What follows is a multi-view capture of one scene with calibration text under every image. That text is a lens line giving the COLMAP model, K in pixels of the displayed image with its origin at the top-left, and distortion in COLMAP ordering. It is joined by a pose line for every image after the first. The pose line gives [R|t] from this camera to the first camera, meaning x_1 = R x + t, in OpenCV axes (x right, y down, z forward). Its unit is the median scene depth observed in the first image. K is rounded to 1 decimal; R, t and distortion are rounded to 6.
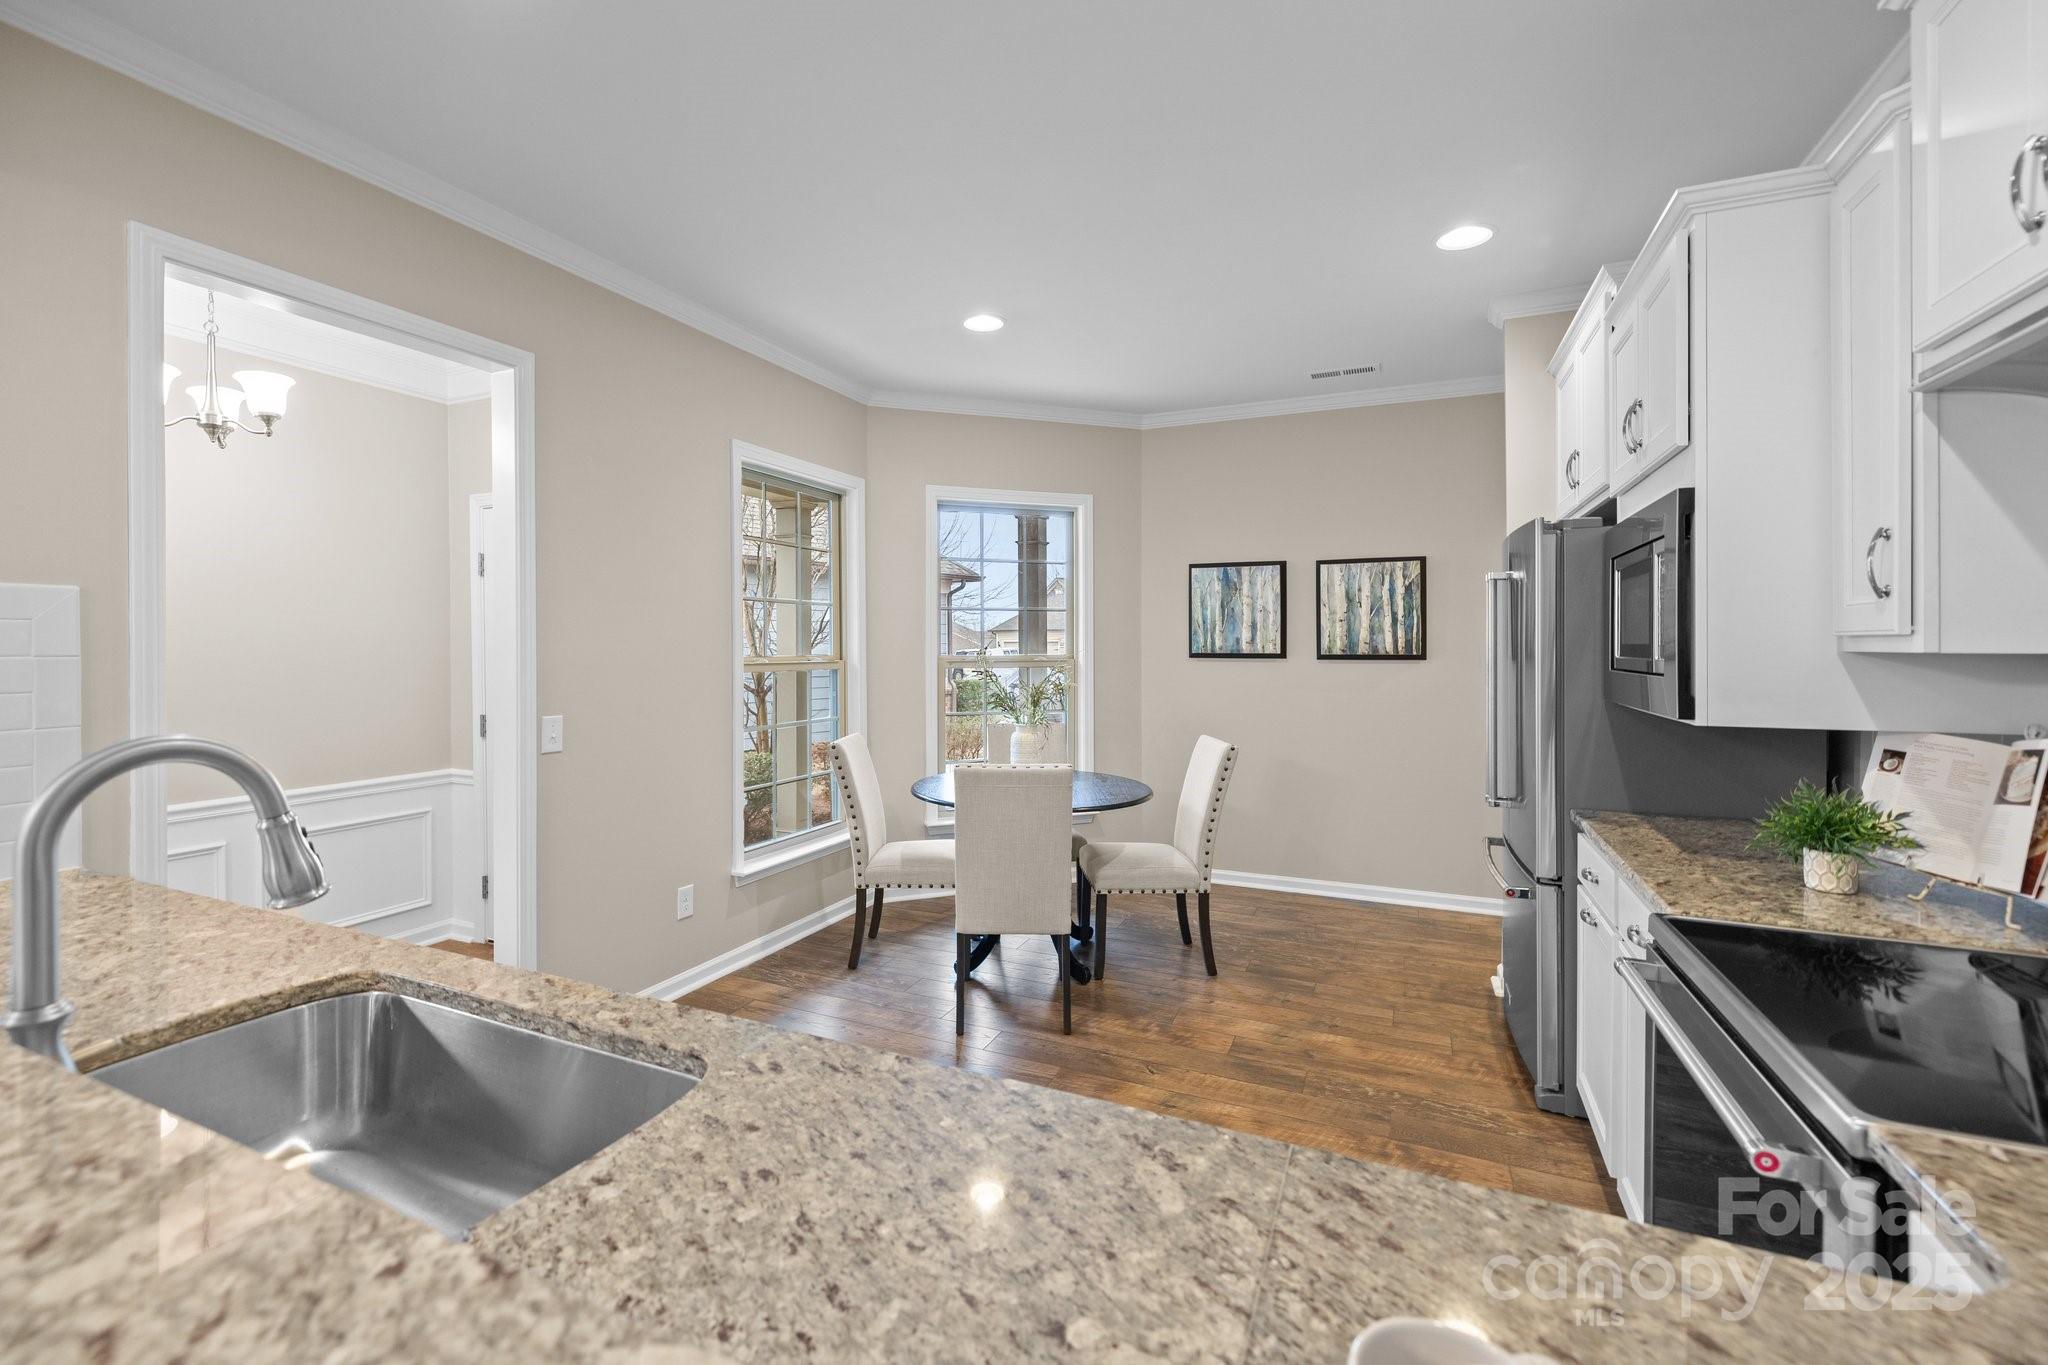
lens RADIAL K [[863.1, 0, 1004.0], [0, 863.1, 654.0], [0, 0, 1]] dist [0.001295, -0.000068]
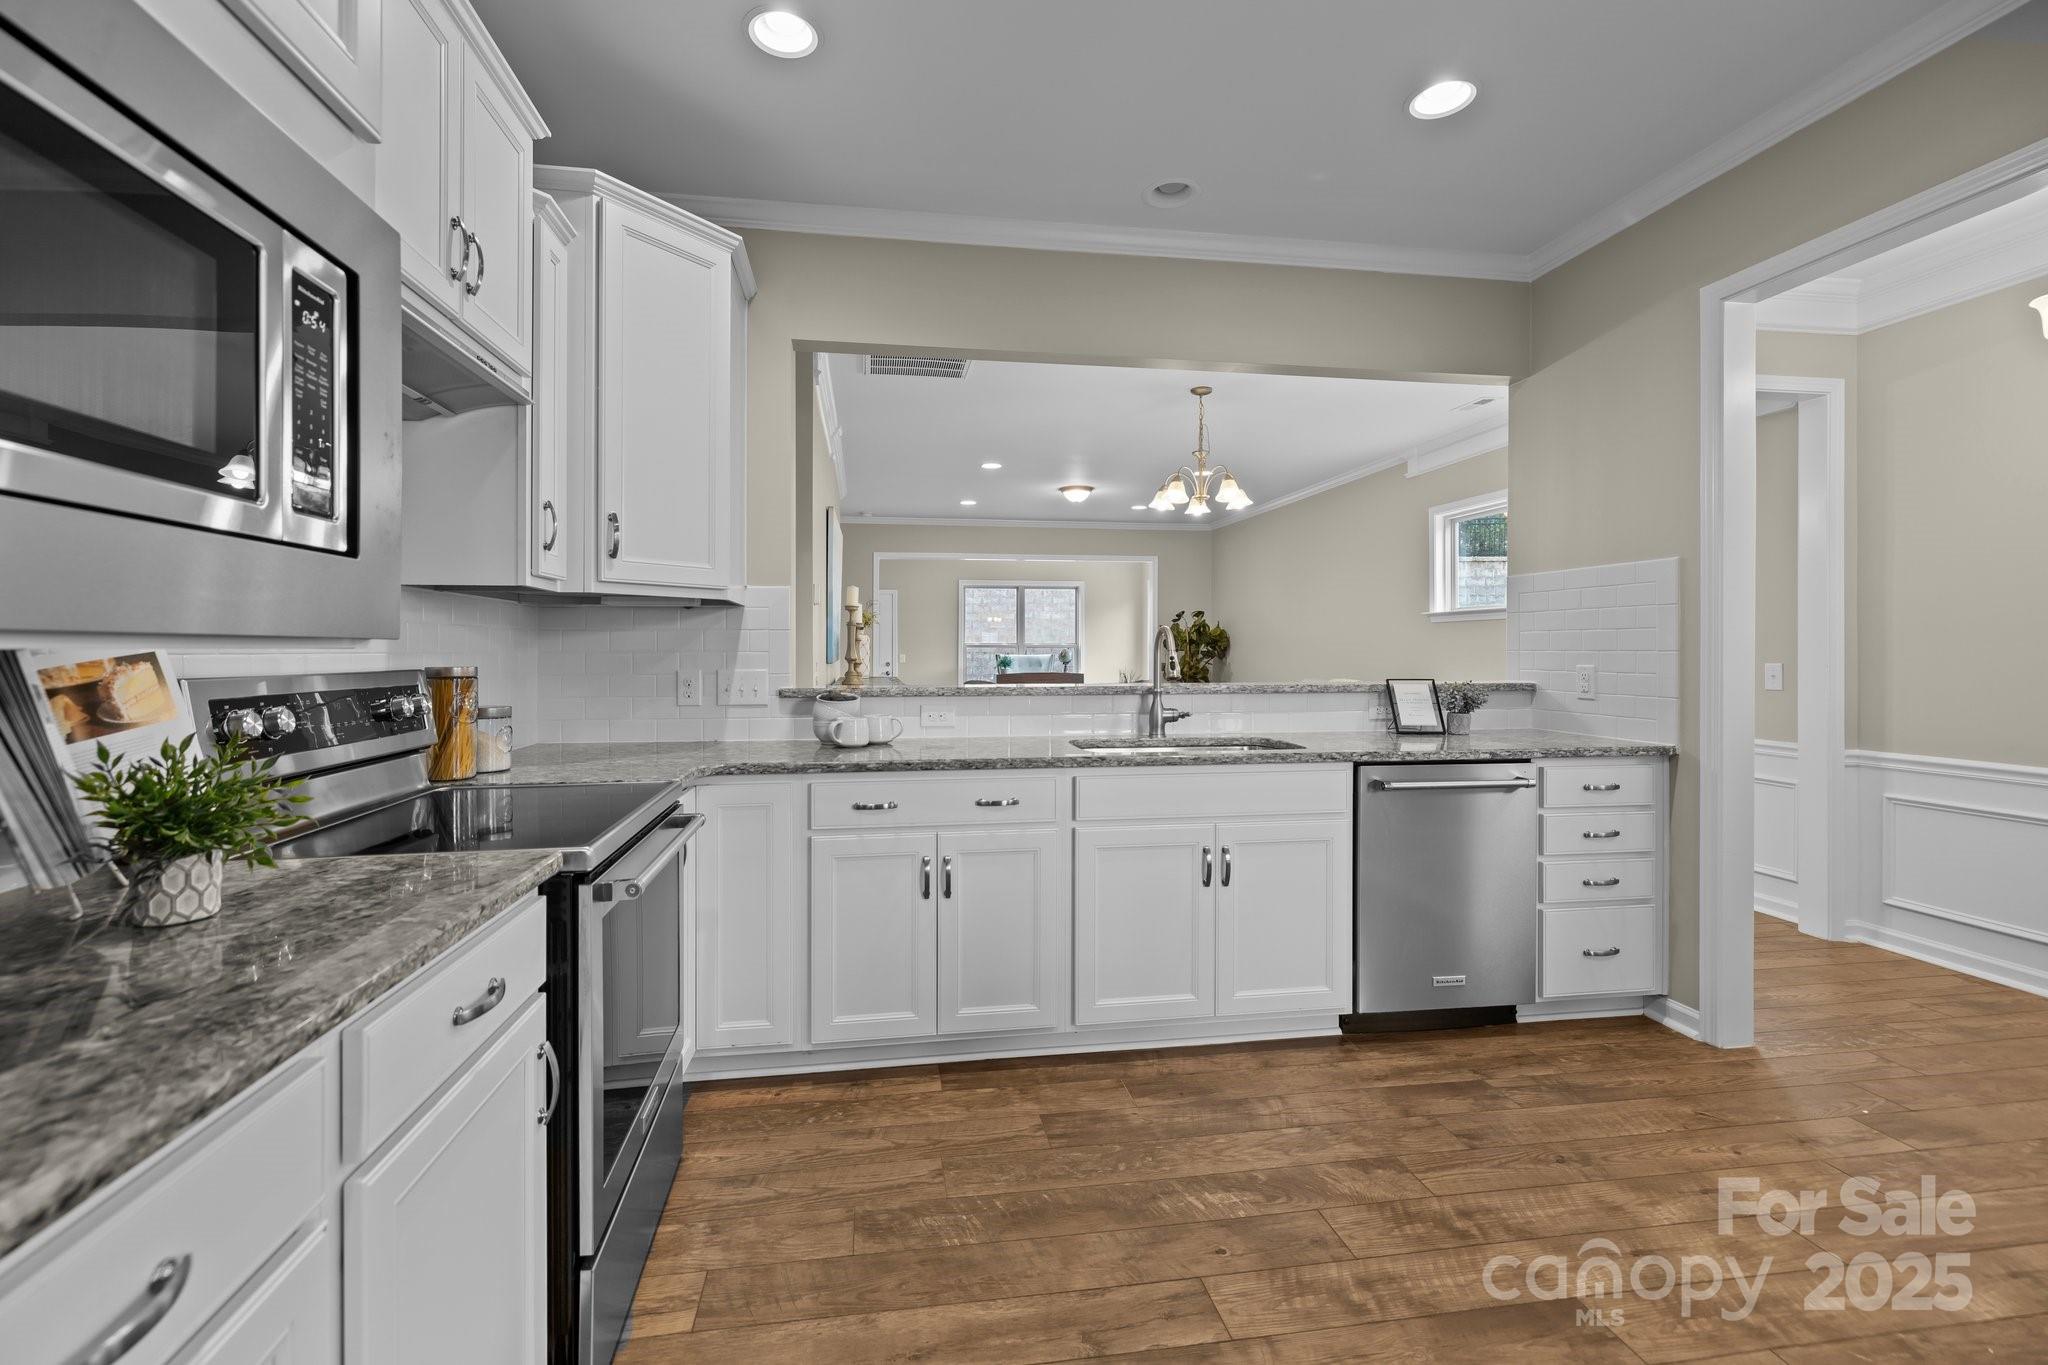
lens RADIAL K [[868.6, 0, 1003.2], [0, 868.6, 649.0], [0, 0, 1]] dist [-0.000544, 0.000116]
pose [[-0.837329, 0.000479, -0.546700, 0.297077], [-0.004892, 0.999953, 0.008369, 0.031284], [0.546678, 0.009682, -0.837287, 0.657562]]
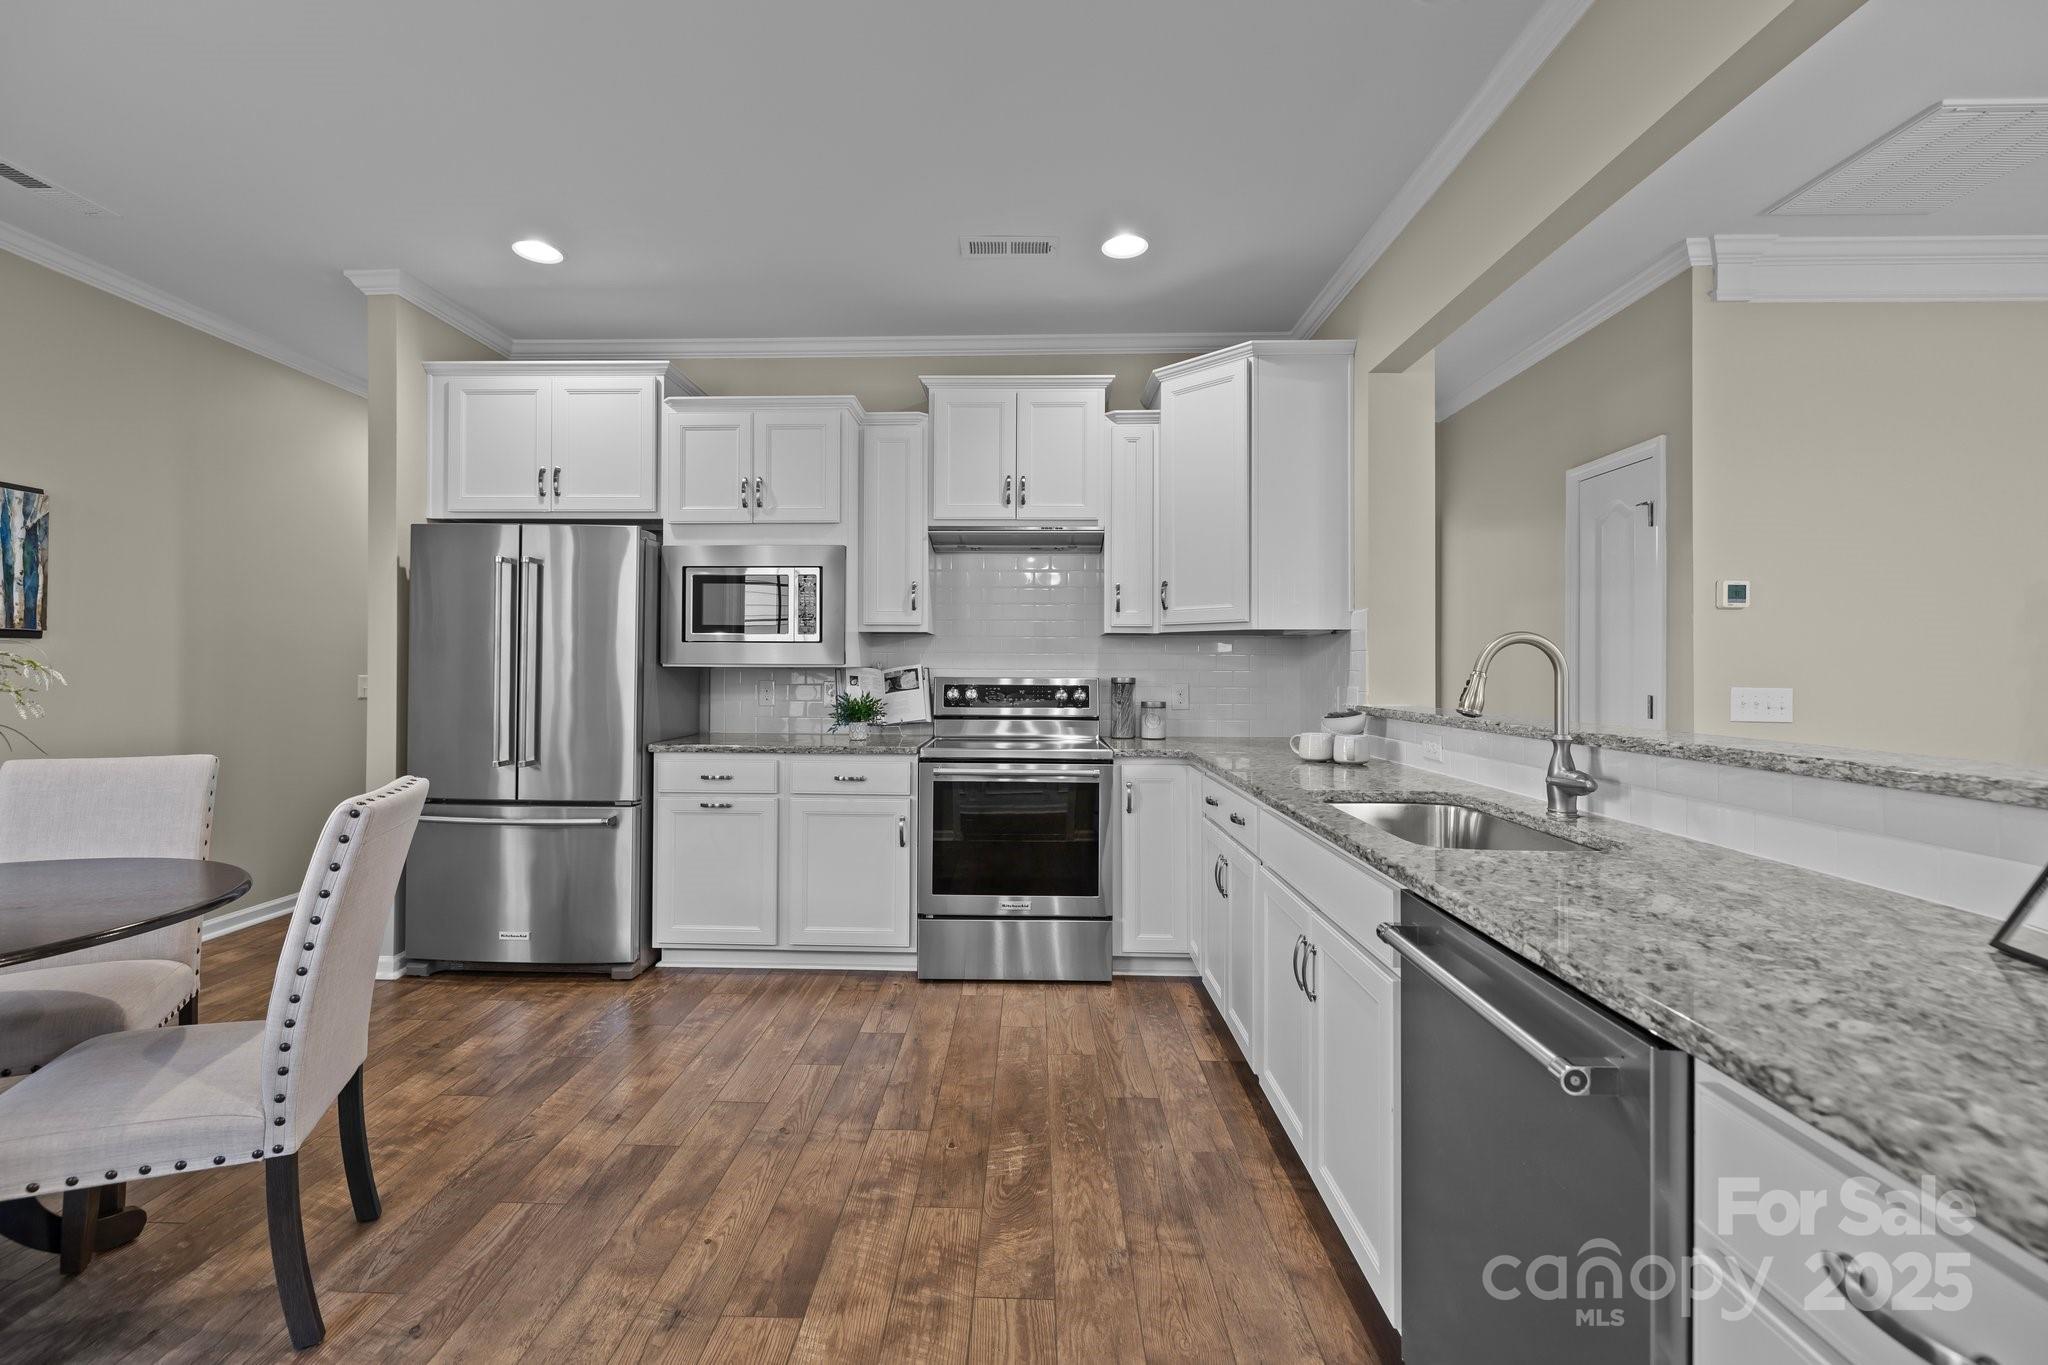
lens RADIAL K [[877.7, 0, 1004.3], [0, 877.7, 661.9], [0, 0, 1]] dist [-0.002136, -0.000113]
pose [[-0.385319, 0.007157, 0.922756, -0.453009], [0.006886, 0.999964, -0.004880, 0.033831], [-0.922758, 0.004474, -0.385354, 0.551721]]
